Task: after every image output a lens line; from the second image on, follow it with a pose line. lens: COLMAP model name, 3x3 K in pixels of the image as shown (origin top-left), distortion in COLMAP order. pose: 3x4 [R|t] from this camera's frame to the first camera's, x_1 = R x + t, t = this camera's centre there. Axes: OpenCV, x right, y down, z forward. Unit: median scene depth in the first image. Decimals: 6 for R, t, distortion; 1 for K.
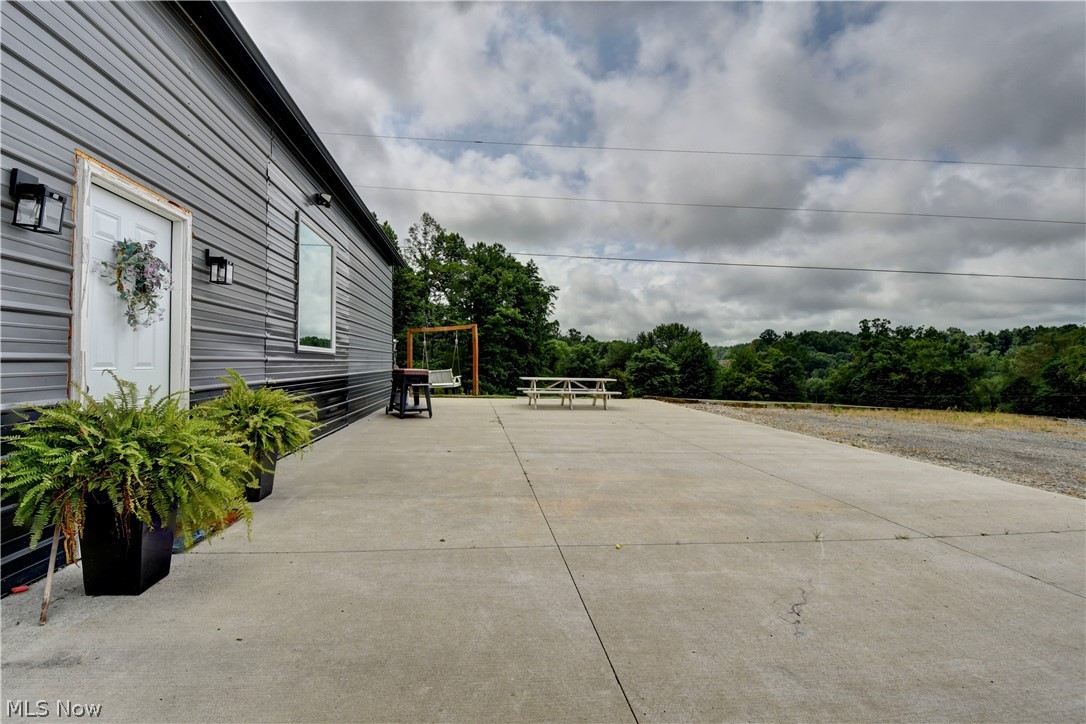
lens RADIAL K [[505.7, 0, 543.0], [0, 505.7, 362.0], [0, 0, 1]] dist [-0.001809, -0.000335]
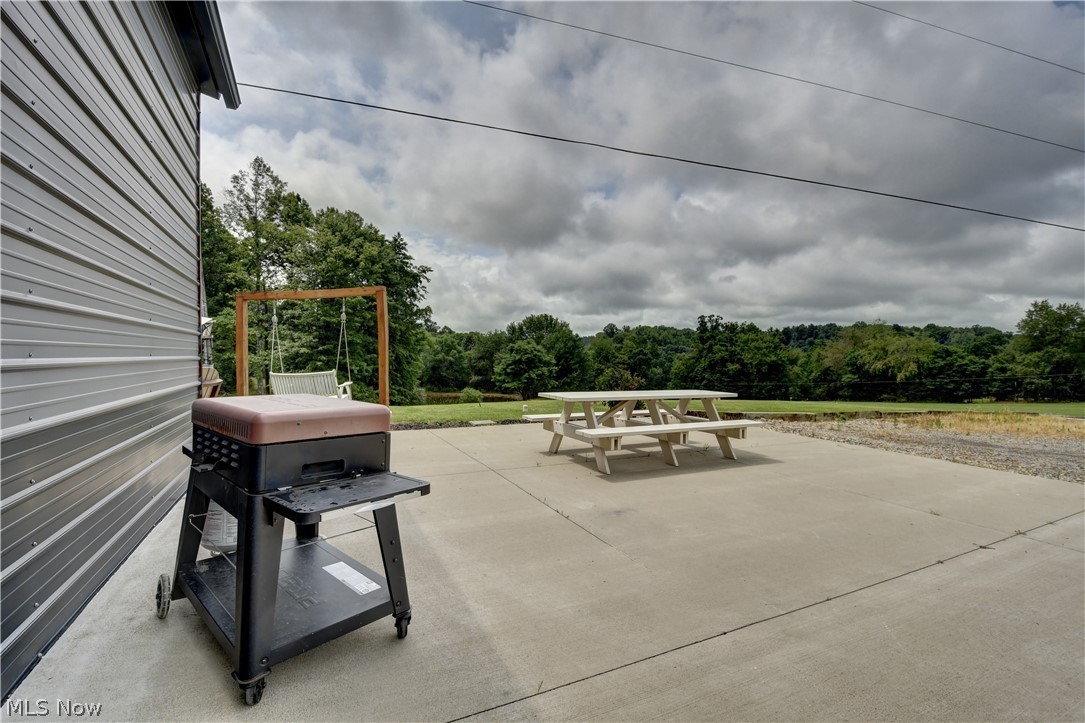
lens RADIAL K [[482.1, 0, 548.2], [0, 482.1, 355.9], [0, 0, 1]] dist [-0.000999, -0.000385]
pose [[0.947387, -0.002846, 0.320077, -0.037864], [0.001155, 0.999984, 0.005474, -0.001053], [-0.320087, -0.004816, 0.947376, 0.131264]]
